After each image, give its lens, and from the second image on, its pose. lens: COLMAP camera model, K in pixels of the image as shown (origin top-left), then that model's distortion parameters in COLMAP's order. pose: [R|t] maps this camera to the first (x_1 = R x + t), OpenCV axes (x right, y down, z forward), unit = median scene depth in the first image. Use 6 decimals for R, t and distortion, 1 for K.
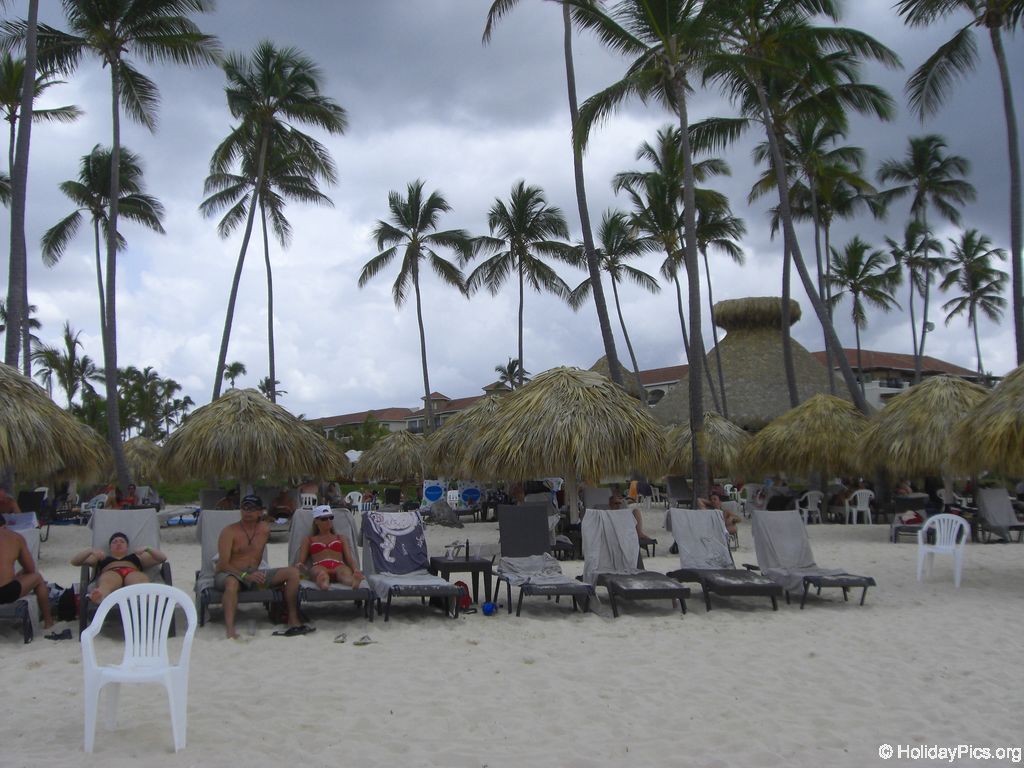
lens RADIAL K [[1160.0, 0, 495.6], [0, 1160.0, 406.3], [0, 0, 1]] dist [-0.124712, 0.000000]
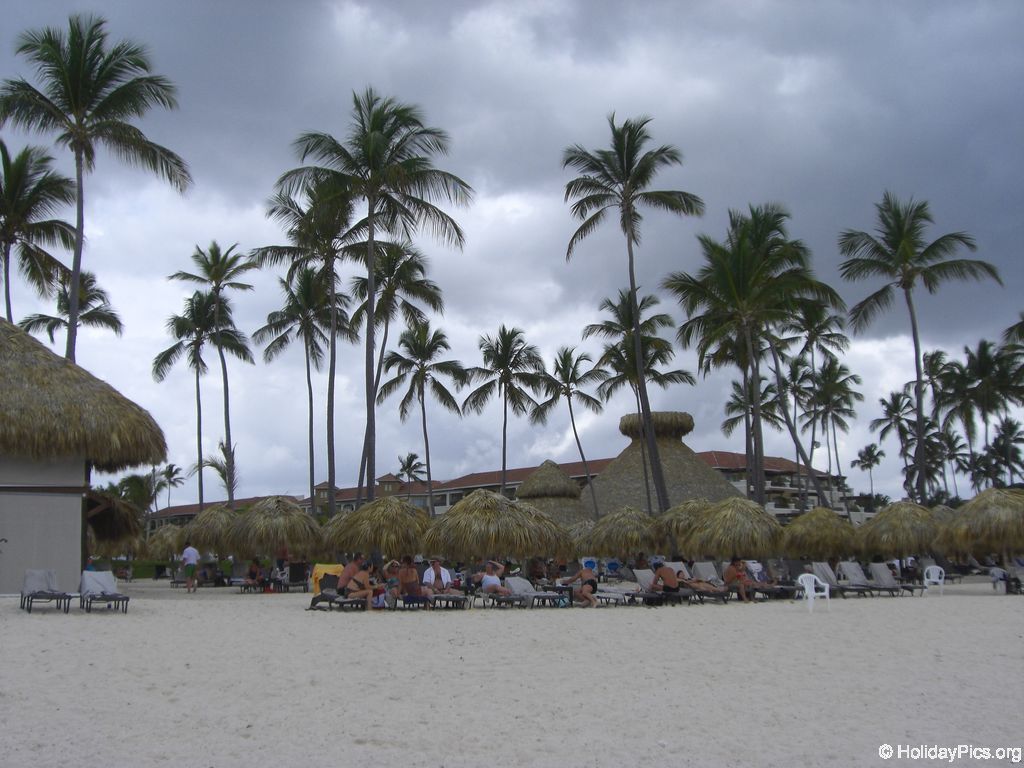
lens RADIAL K [[1160.0, 0, 512.8], [0, 1160.0, 378.0], [0, 0, 1]] dist [-0.124712, 0.000000]
pose [[0.986527, 0.029224, 0.160968, -0.176967], [-0.013256, 0.994960, -0.099398, -0.009935], [-0.163061, 0.095925, 0.981942, -0.251862]]
